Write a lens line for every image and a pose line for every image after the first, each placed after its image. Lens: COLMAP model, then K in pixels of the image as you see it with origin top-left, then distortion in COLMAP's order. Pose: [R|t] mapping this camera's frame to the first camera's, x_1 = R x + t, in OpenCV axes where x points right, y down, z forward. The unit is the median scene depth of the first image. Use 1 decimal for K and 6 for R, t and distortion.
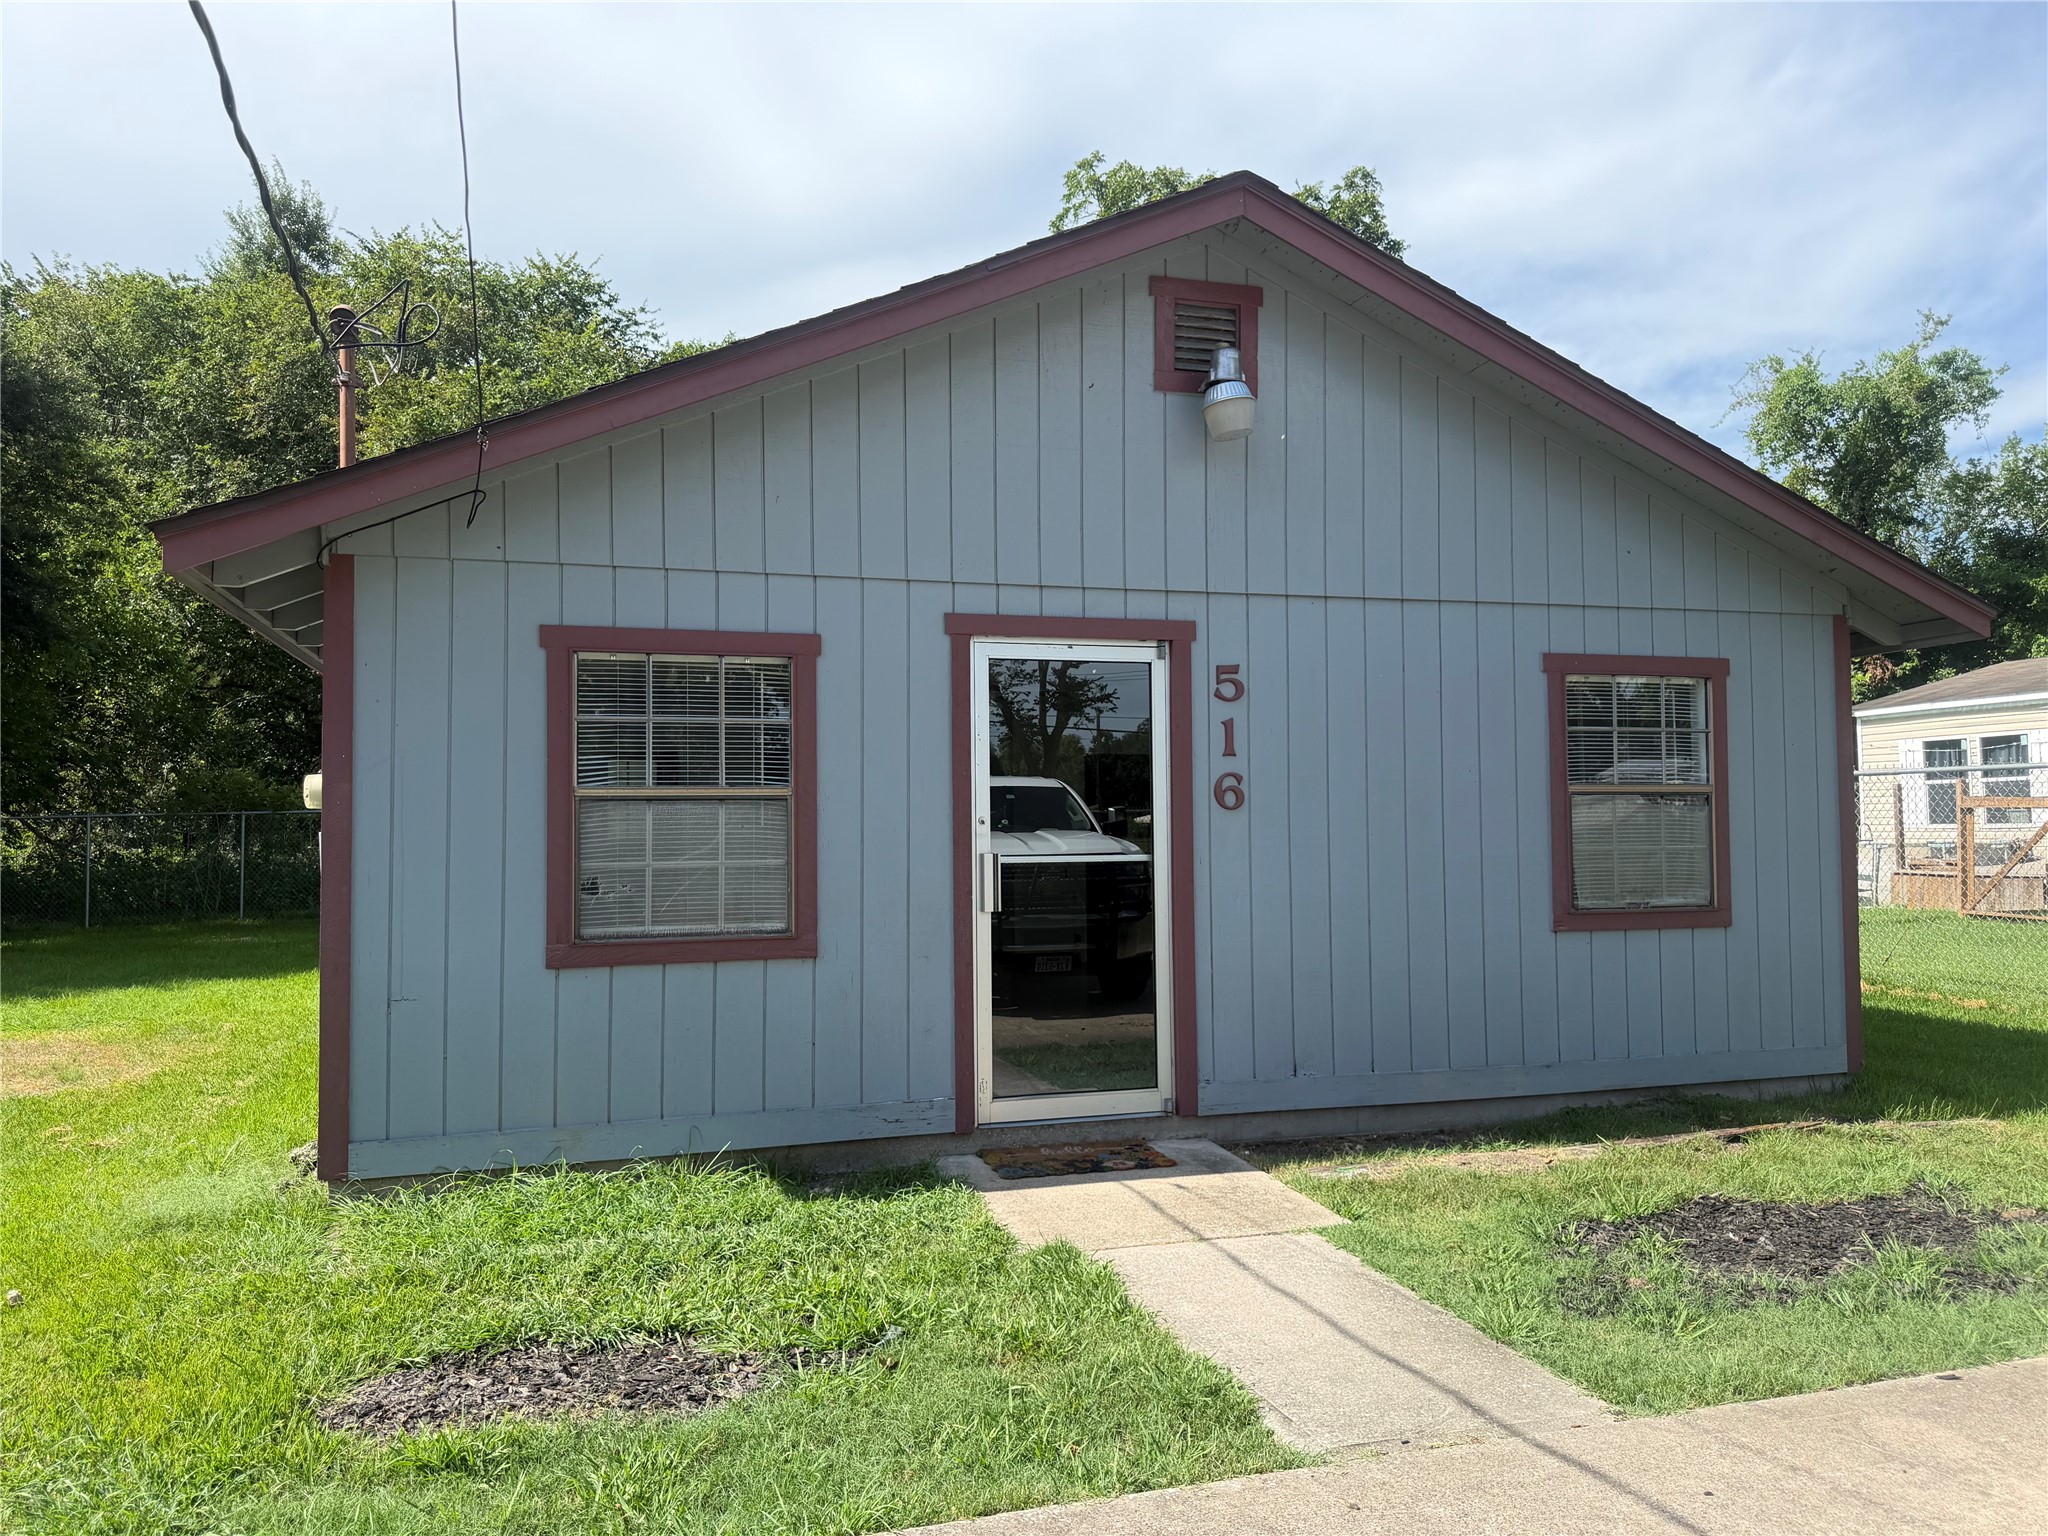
lens RADIAL K [[1444.1, 0, 1033.3], [0, 1444.1, 770.9], [0, 0, 1]] dist [0.056472, -0.074262]
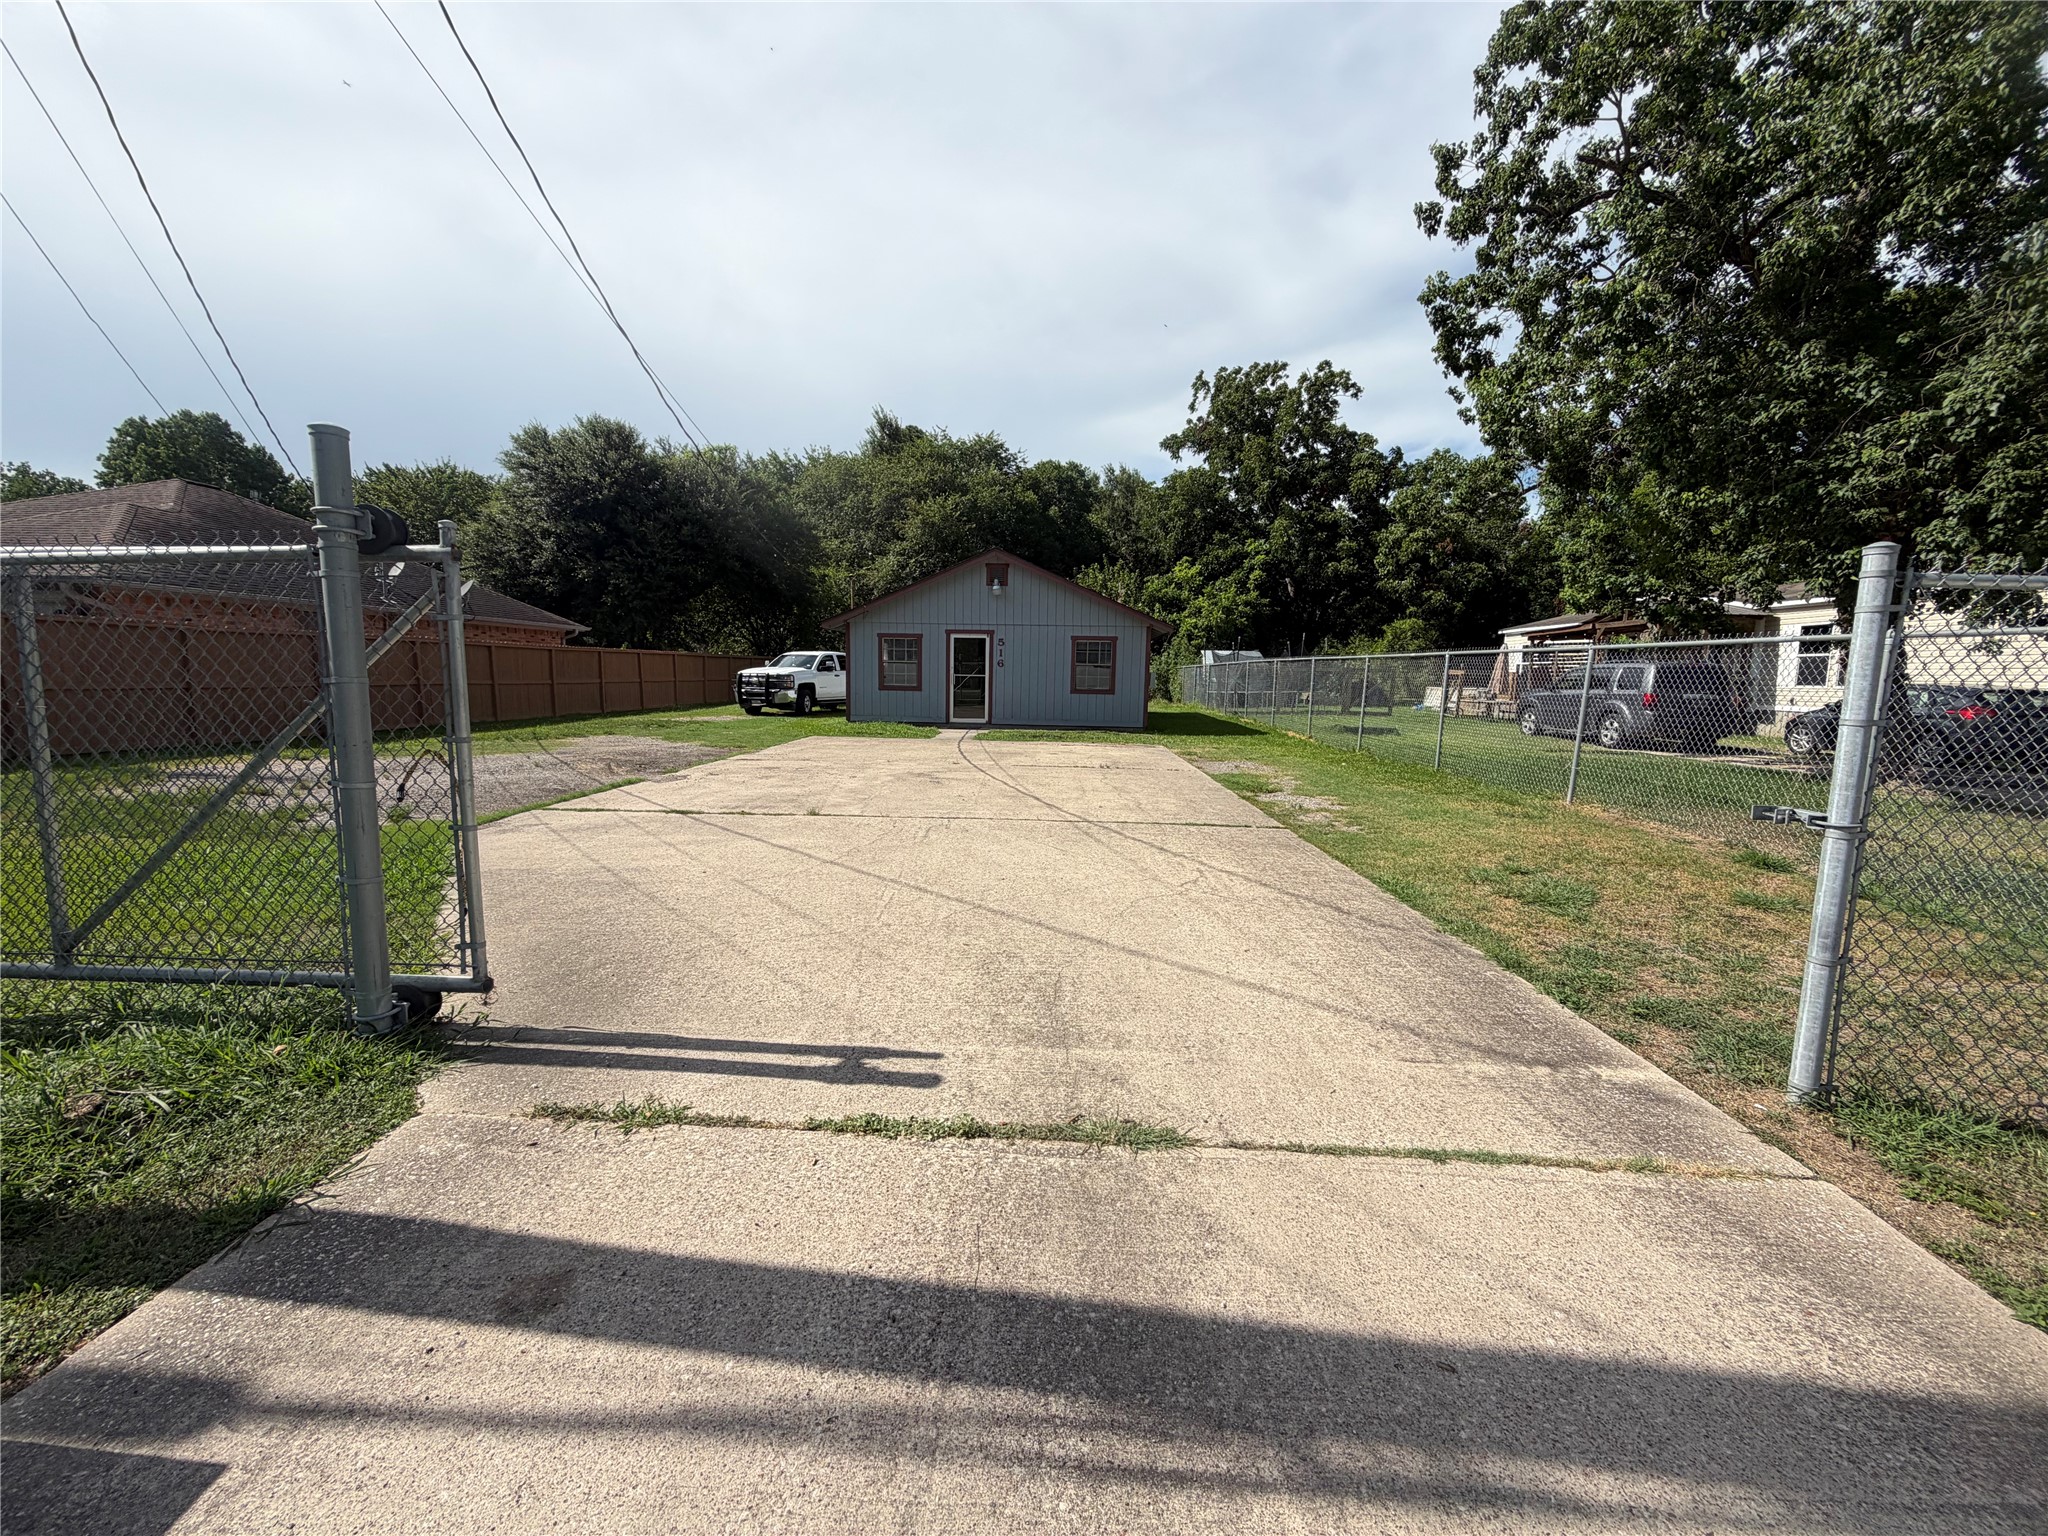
lens RADIAL K [[816.0, 0, 1017.5], [0, 816.0, 766.8], [0, 0, 1]] dist [-0.000748, 0.000200]
pose [[0.936598, 0.066364, -0.344063, 1.230165], [-0.013147, 0.987865, 0.154756, -0.073441], [0.350158, -0.140421, 0.926105, -1.759630]]
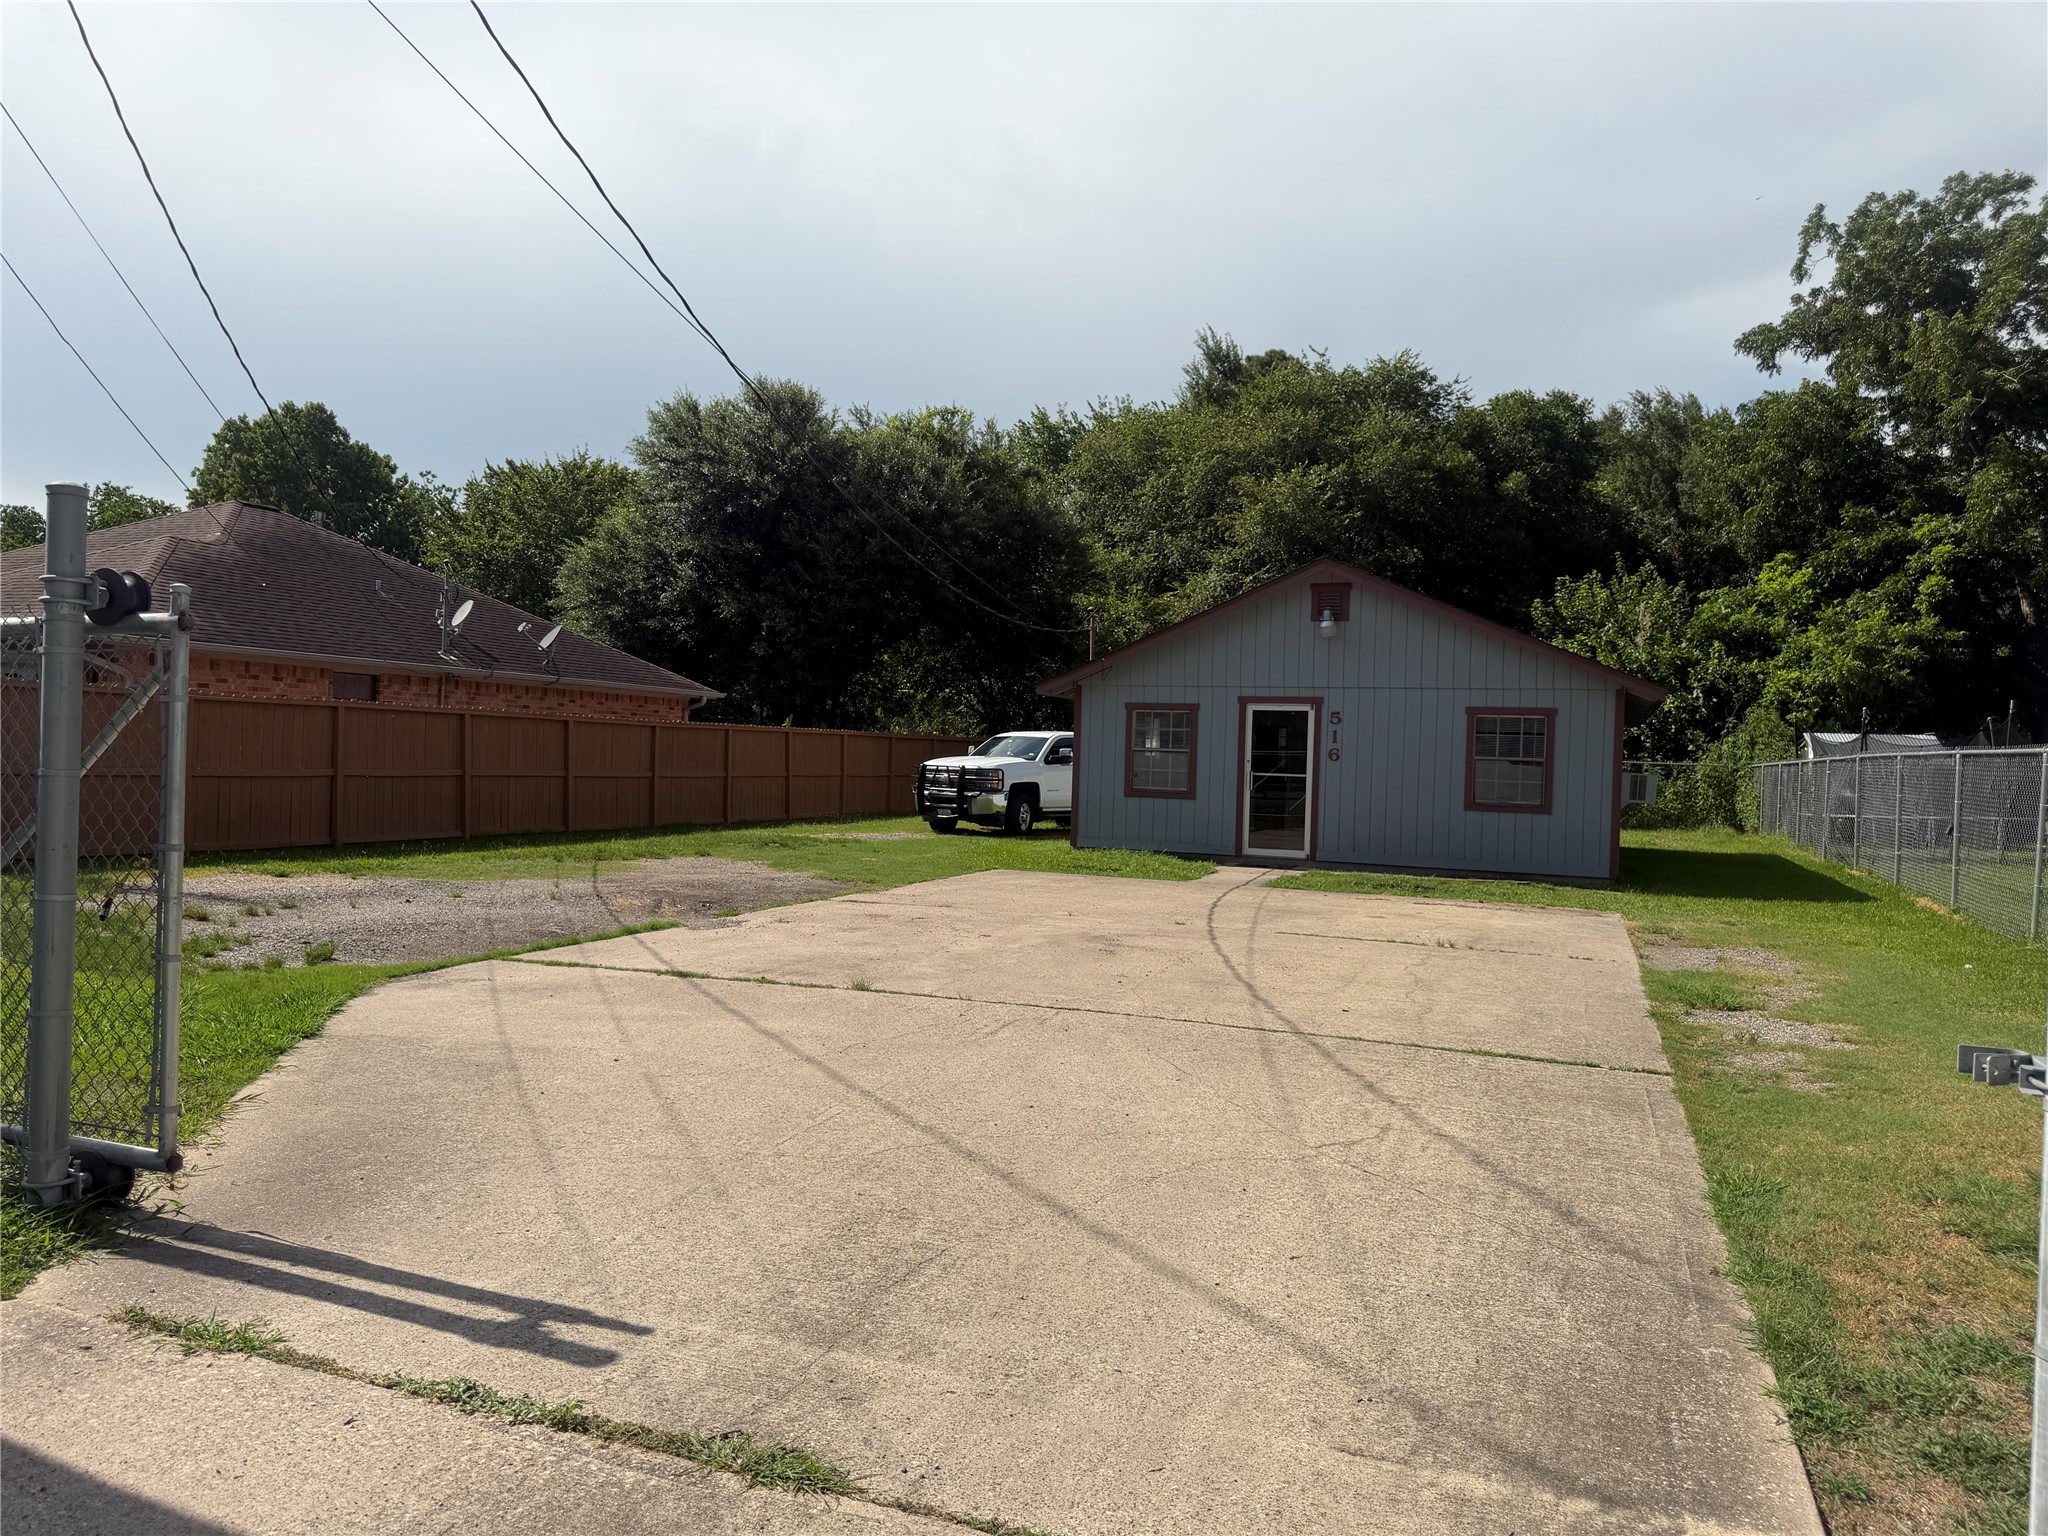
lens RADIAL K [[1444.1, 0, 1013.5], [0, 1444.1, 751.5], [0, 0, 1]] dist [0.056472, -0.074262]
pose [[0.776373, 0.031994, -0.629461, 1.490714], [-0.013327, 0.999321, 0.034356, -0.084621], [0.630132, -0.018284, 0.776272, -1.715852]]
